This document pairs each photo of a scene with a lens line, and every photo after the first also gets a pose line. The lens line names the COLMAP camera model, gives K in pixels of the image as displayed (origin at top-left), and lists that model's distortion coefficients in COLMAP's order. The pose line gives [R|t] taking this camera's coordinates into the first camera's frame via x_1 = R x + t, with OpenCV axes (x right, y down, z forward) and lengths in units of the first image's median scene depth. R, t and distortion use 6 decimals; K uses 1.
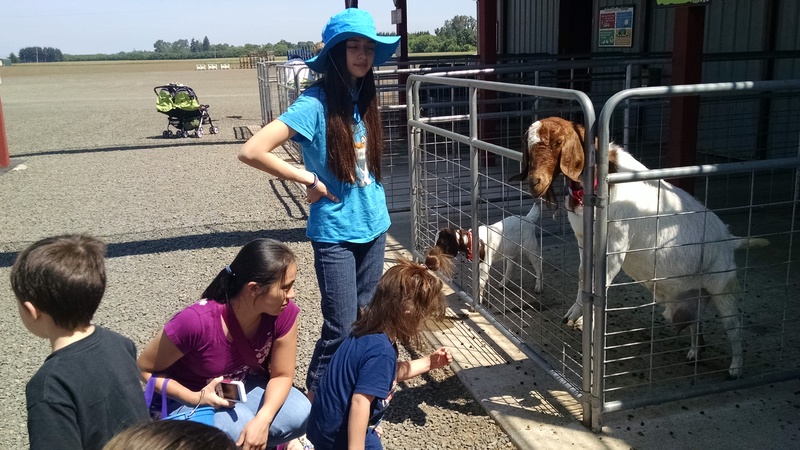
lens RADIAL K [[713.2, 0, 400.0], [0, 713.2, 225.0], [0, 0, 1]] dist [0.005029, -0.004418]
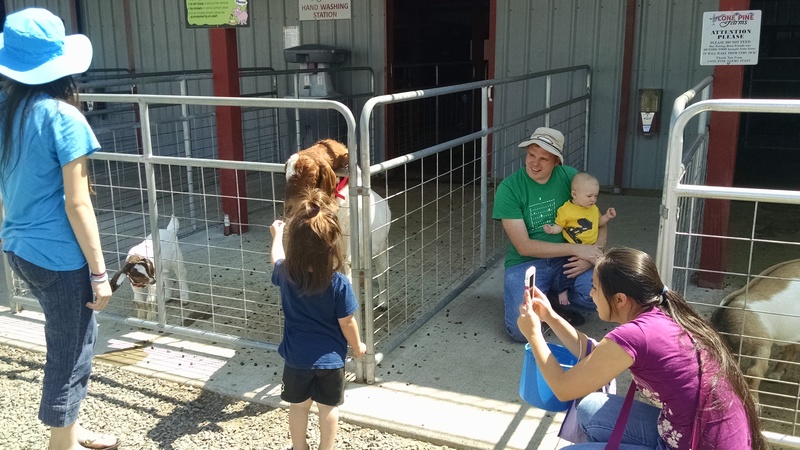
lens RADIAL K [[713.2, 0, 400.0], [0, 713.2, 225.0], [0, 0, 1]] dist [0.005029, -0.004418]
pose [[0.651319, -0.158089, 0.742153, -0.299360], [0.174100, 0.983099, 0.056622, -0.017143], [-0.738561, 0.092329, 0.667835, 0.076969]]
